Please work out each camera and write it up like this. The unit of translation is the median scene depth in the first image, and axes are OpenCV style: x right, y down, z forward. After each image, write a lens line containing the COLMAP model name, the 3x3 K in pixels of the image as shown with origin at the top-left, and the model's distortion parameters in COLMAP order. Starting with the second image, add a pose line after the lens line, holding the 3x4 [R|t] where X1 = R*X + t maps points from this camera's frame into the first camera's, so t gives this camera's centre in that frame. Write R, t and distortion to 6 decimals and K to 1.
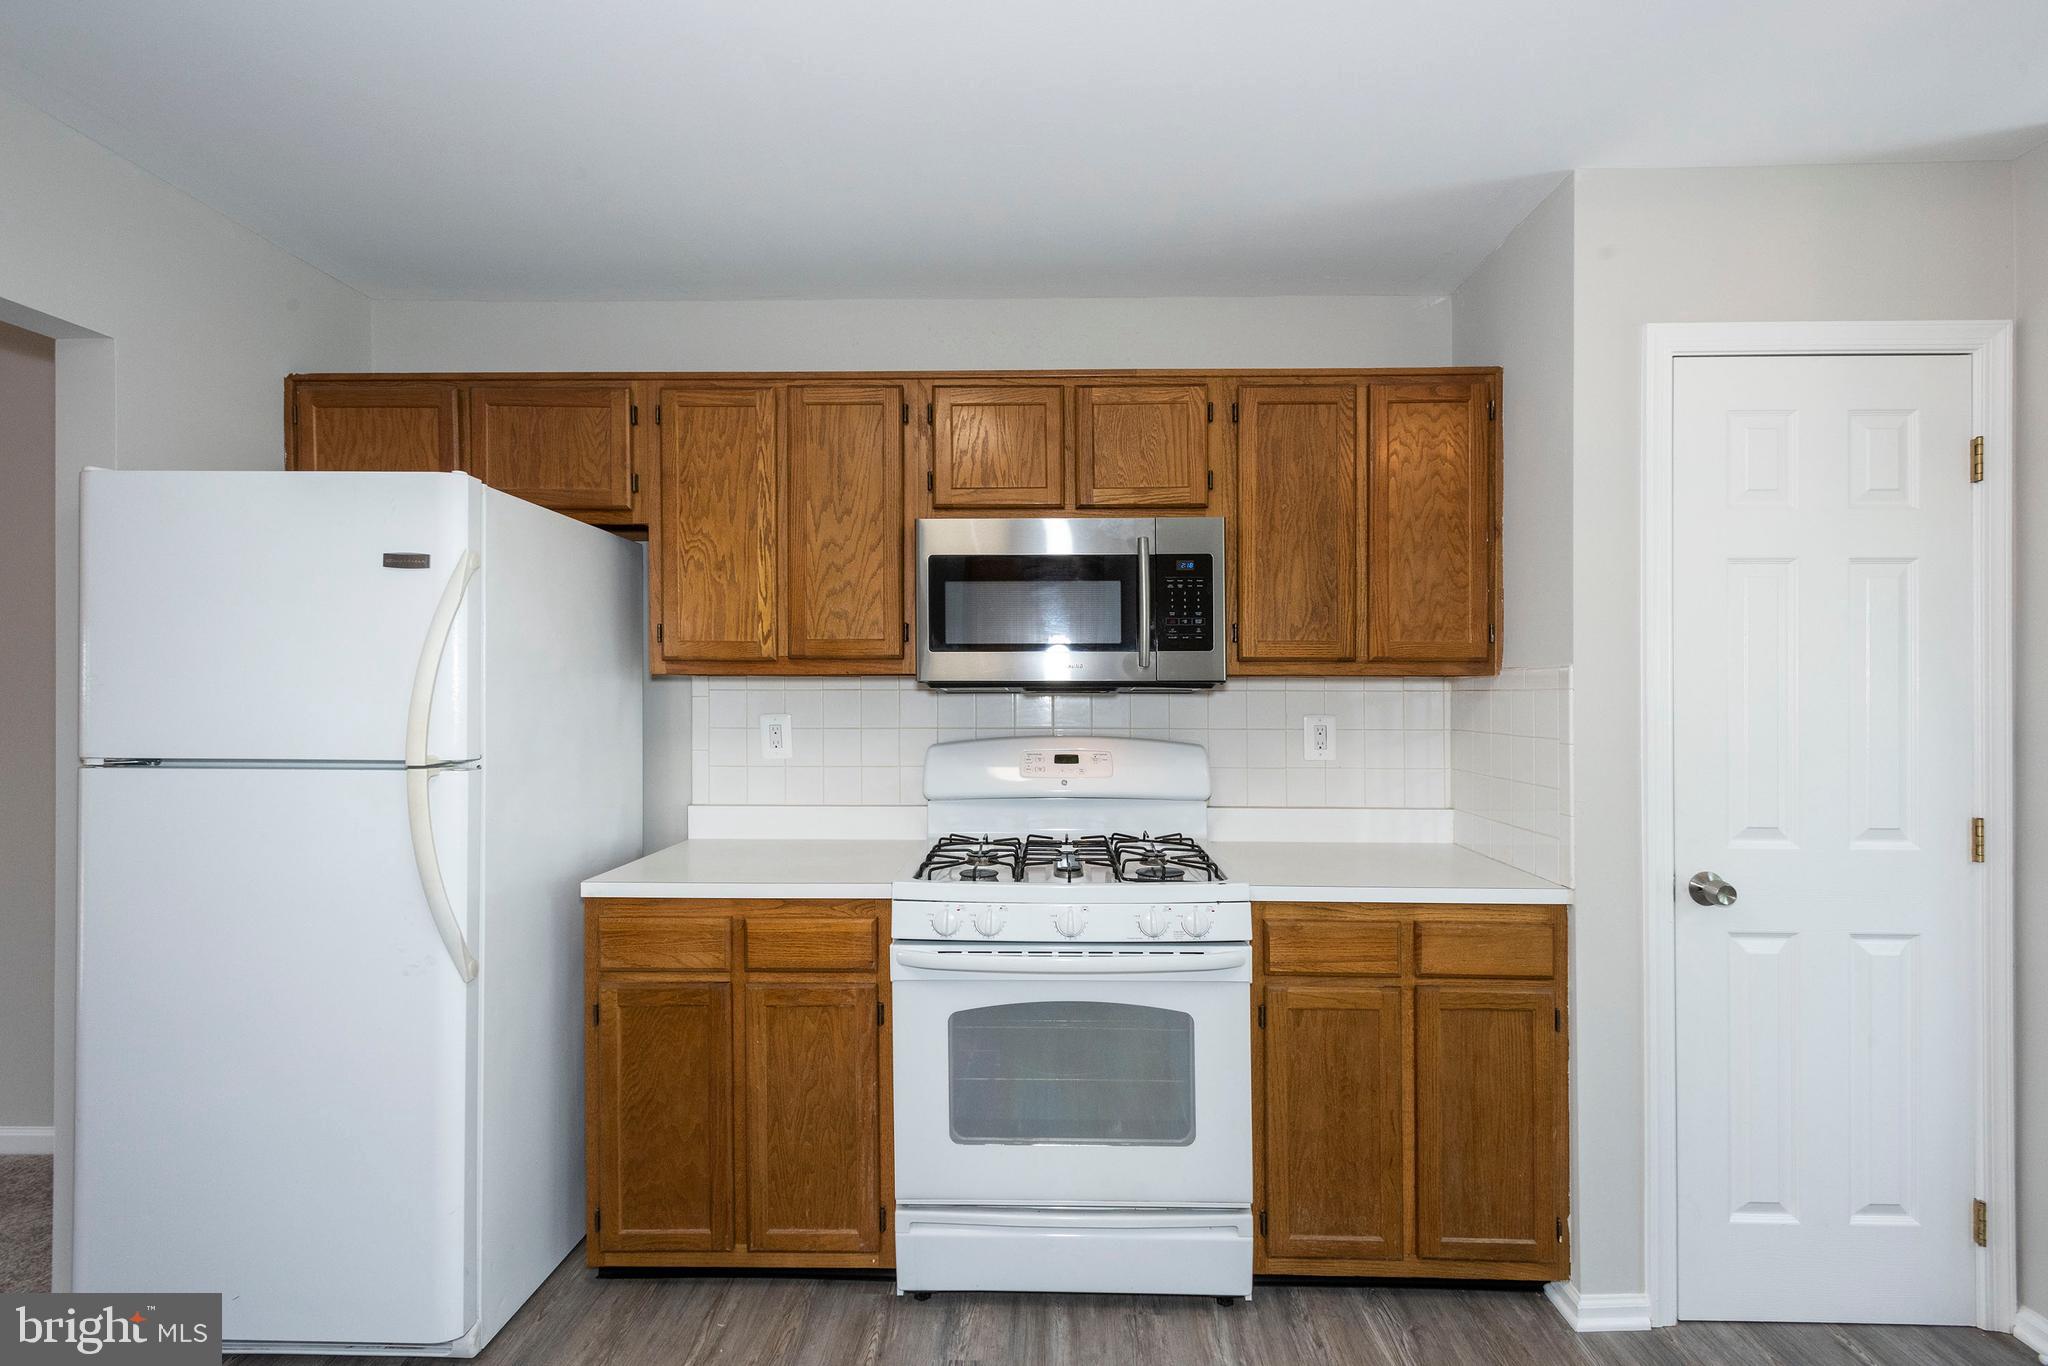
lens RADIAL K [[961.3, 0, 1036.2], [0, 961.3, 685.6], [0, 0, 1]] dist [0.007402, 0.000009]
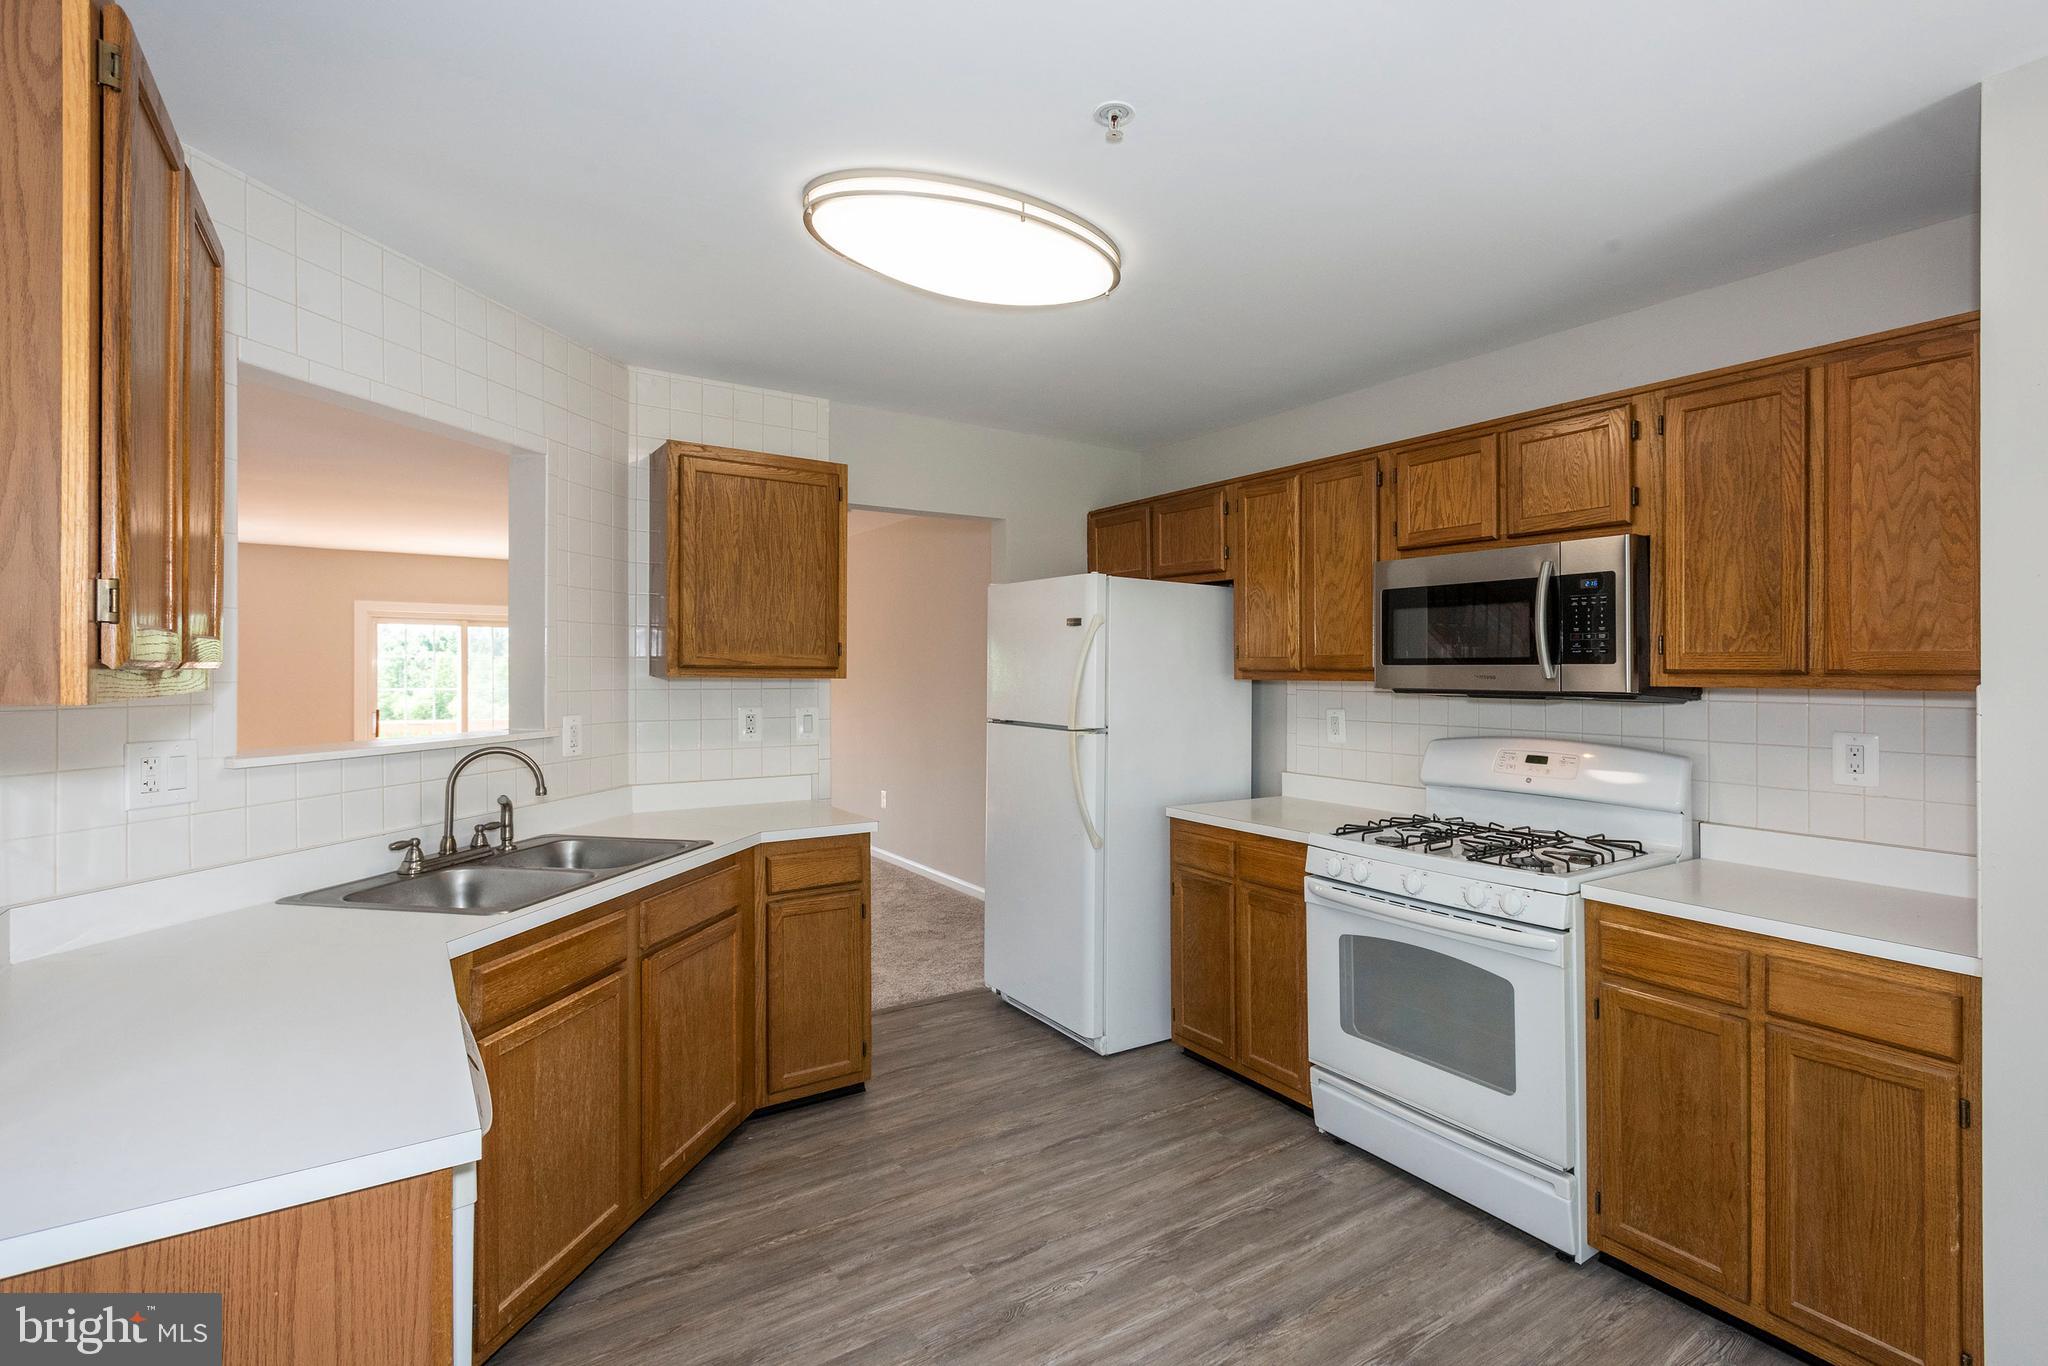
lens RADIAL K [[941.4, 0, 1033.1], [0, 941.4, 675.9], [0, 0, 1]] dist [0.000878, -0.000168]
pose [[0.572924, 0.007020, -0.819578, 0.715015], [-0.002431, 0.999973, 0.006866, -0.031117], [0.819605, -0.001941, 0.572926, -0.110750]]
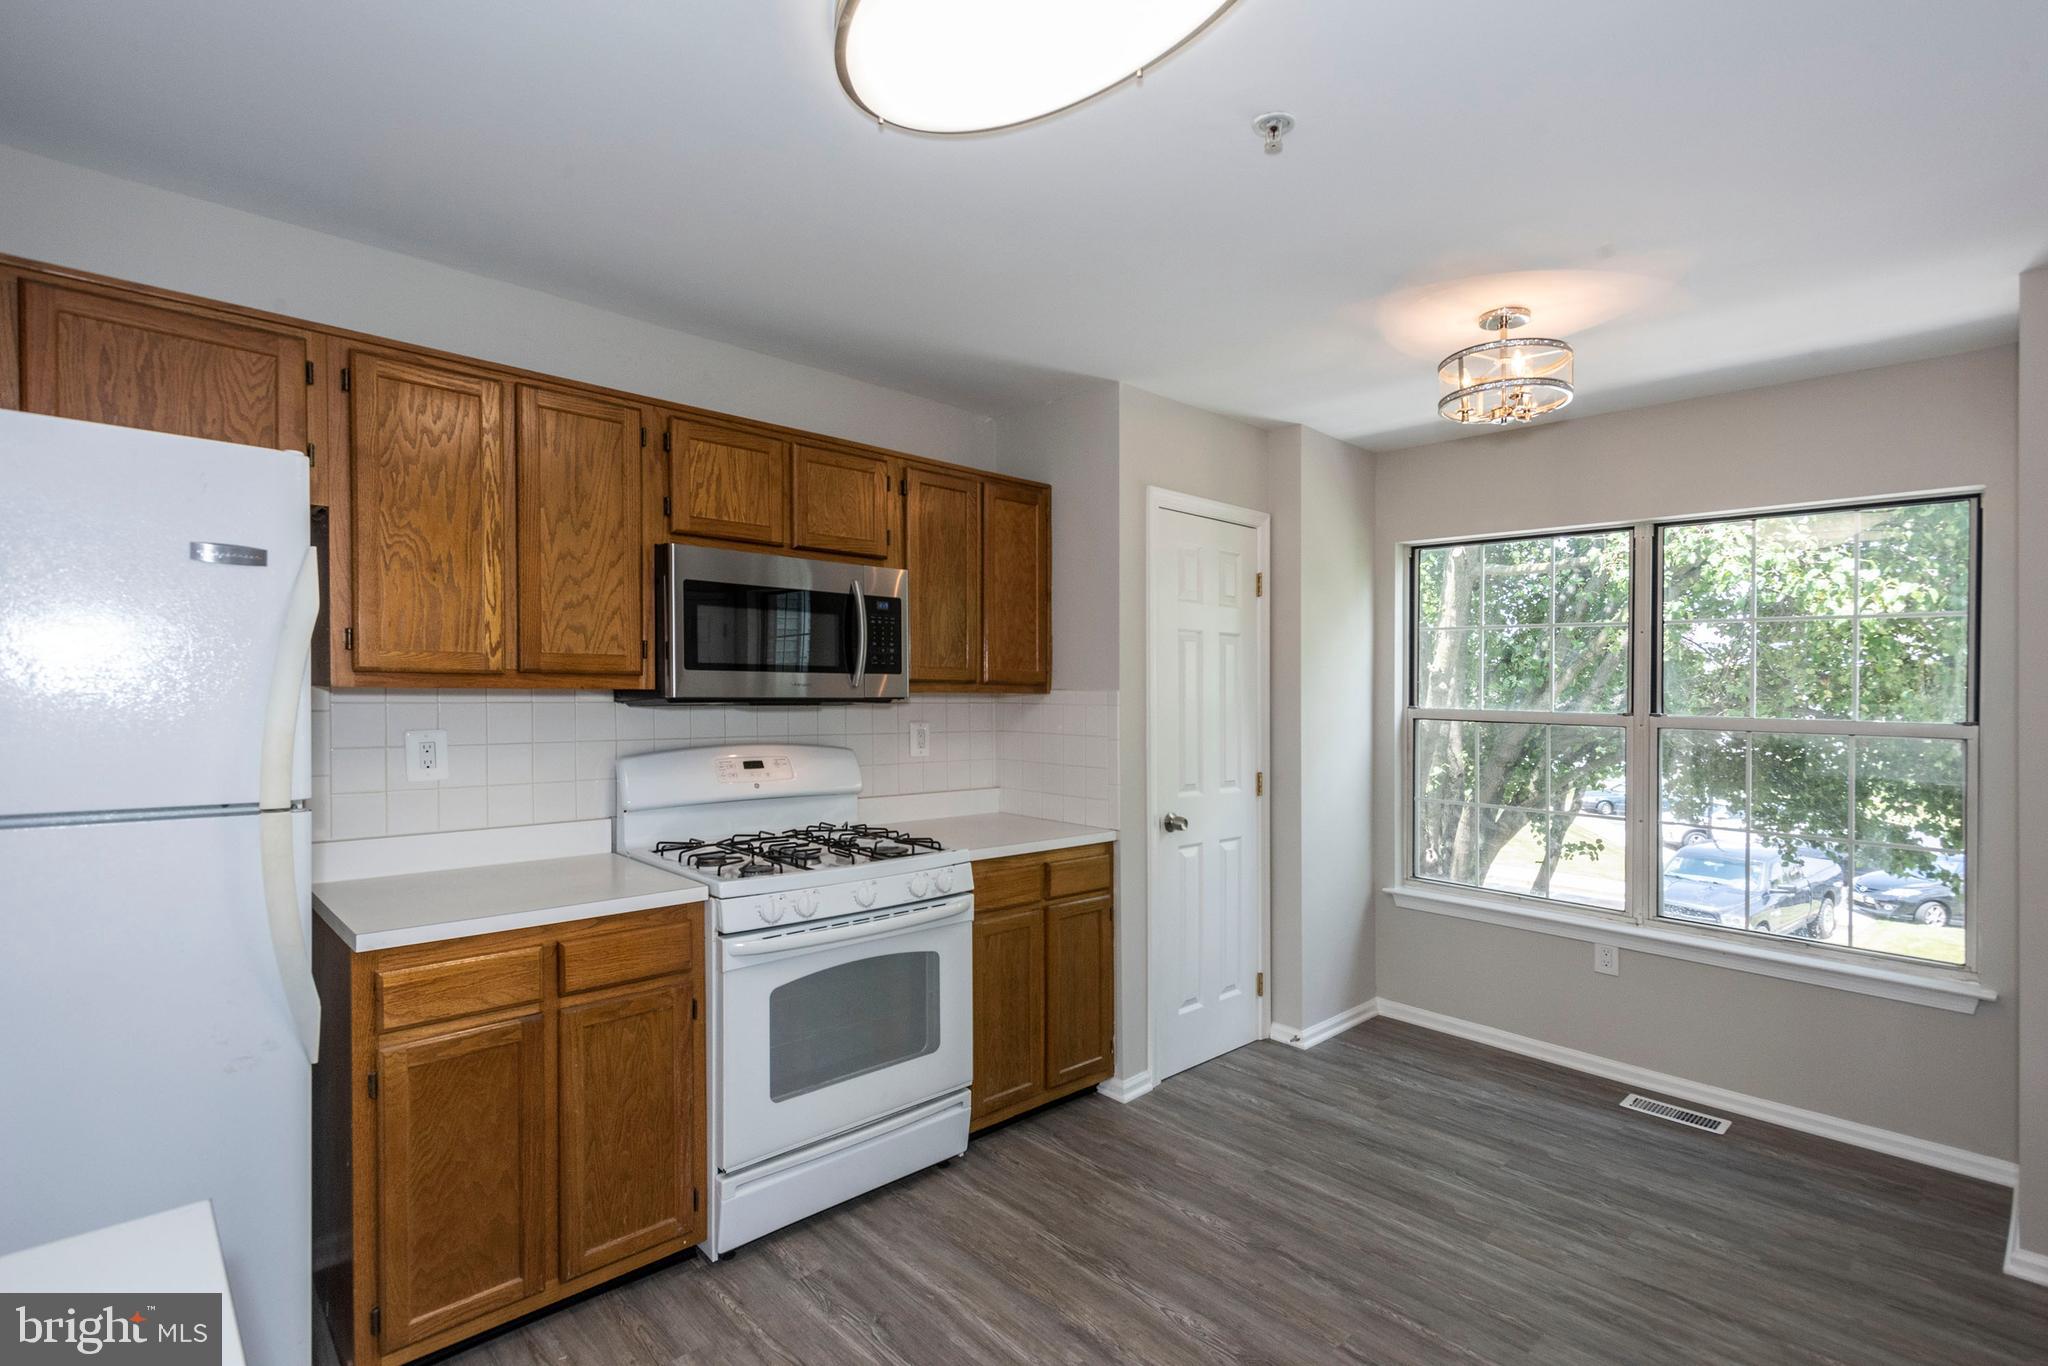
lens RADIAL K [[972.6, 0, 1024.0], [0, 972.6, 673.3], [0, 0, 1]] dist [0.018856, -0.000027]
pose [[0.711006, 0.019020, 0.702929, -0.667219], [-0.017065, 0.999806, -0.009791, -0.030162], [-0.702979, -0.005034, 0.711193, -0.036657]]
